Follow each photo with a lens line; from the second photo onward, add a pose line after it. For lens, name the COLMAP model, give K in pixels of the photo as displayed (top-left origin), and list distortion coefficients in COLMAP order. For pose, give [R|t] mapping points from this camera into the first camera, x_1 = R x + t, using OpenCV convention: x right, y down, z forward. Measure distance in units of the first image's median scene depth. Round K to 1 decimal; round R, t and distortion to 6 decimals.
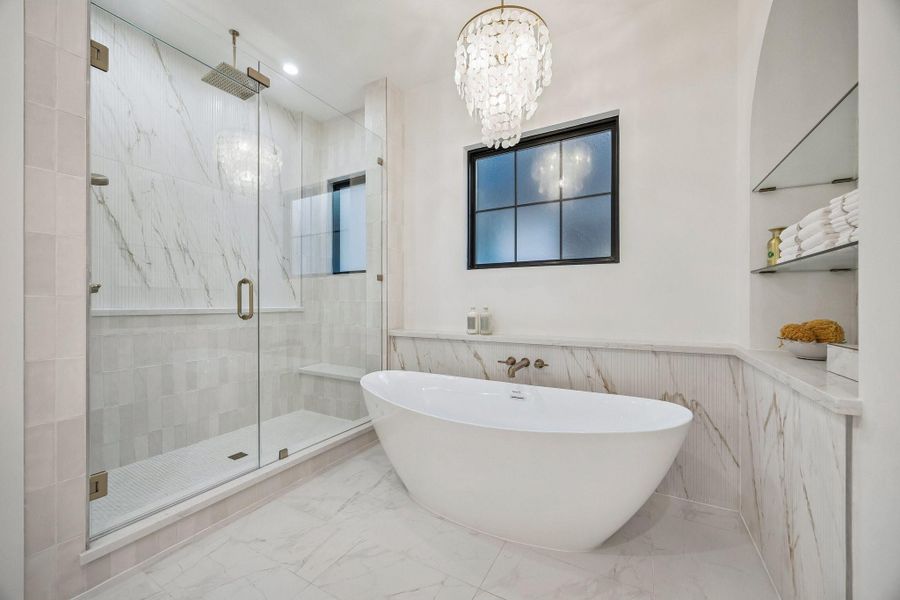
lens RADIAL K [[346.9, 0, 448.8], [0, 346.9, 302.7], [0, 0, 1]] dist [-0.000843, -0.000110]
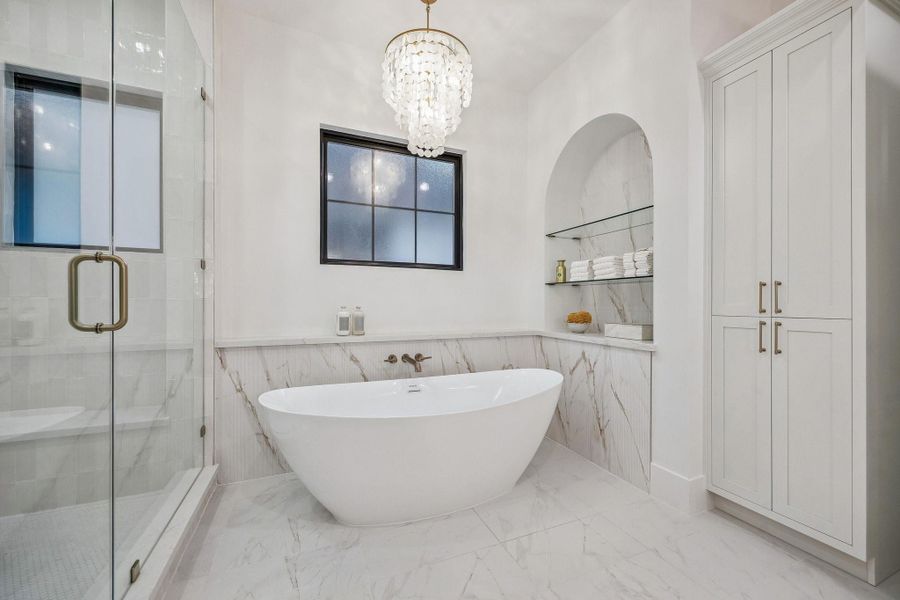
lens RADIAL K [[365.0, 0, 450.0], [0, 365.0, 300.0], [0, 0, 1]] dist [-0.000416, -0.000100]
pose [[0.605353, 0.008160, 0.795915, -0.572021], [-0.003623, 0.999965, -0.007496, 0.002832], [-0.795949, 0.001654, 0.605362, 0.215606]]
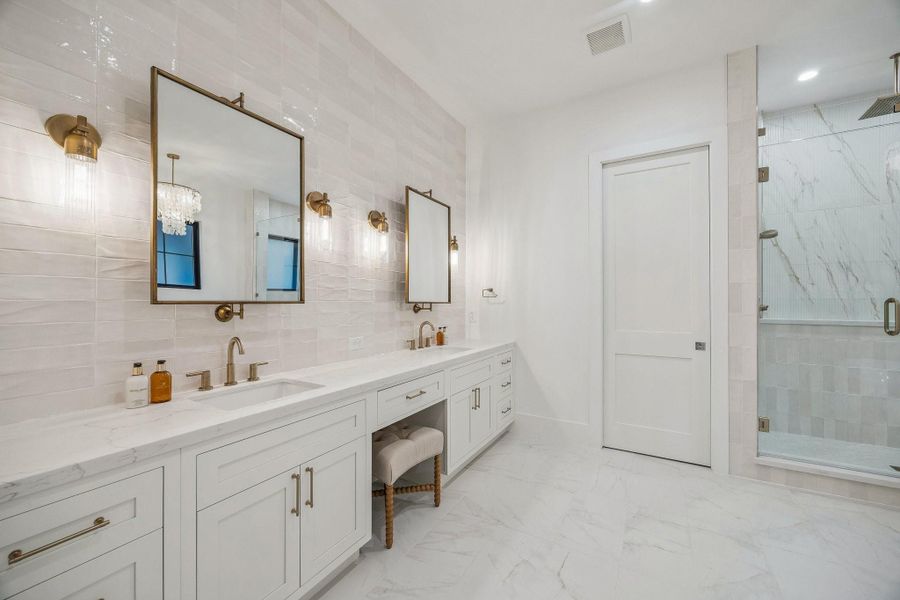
lens RADIAL K [[346.9, 0, 448.8], [0, 346.9, 302.7], [0, 0, 1]] dist [-0.000843, -0.000110]
pose [[-0.020230, -0.003984, -0.999787, 0.442146], [-0.000978, 0.999992, -0.003965, -0.039318], [0.999795, 0.000897, -0.020233, -0.314999]]
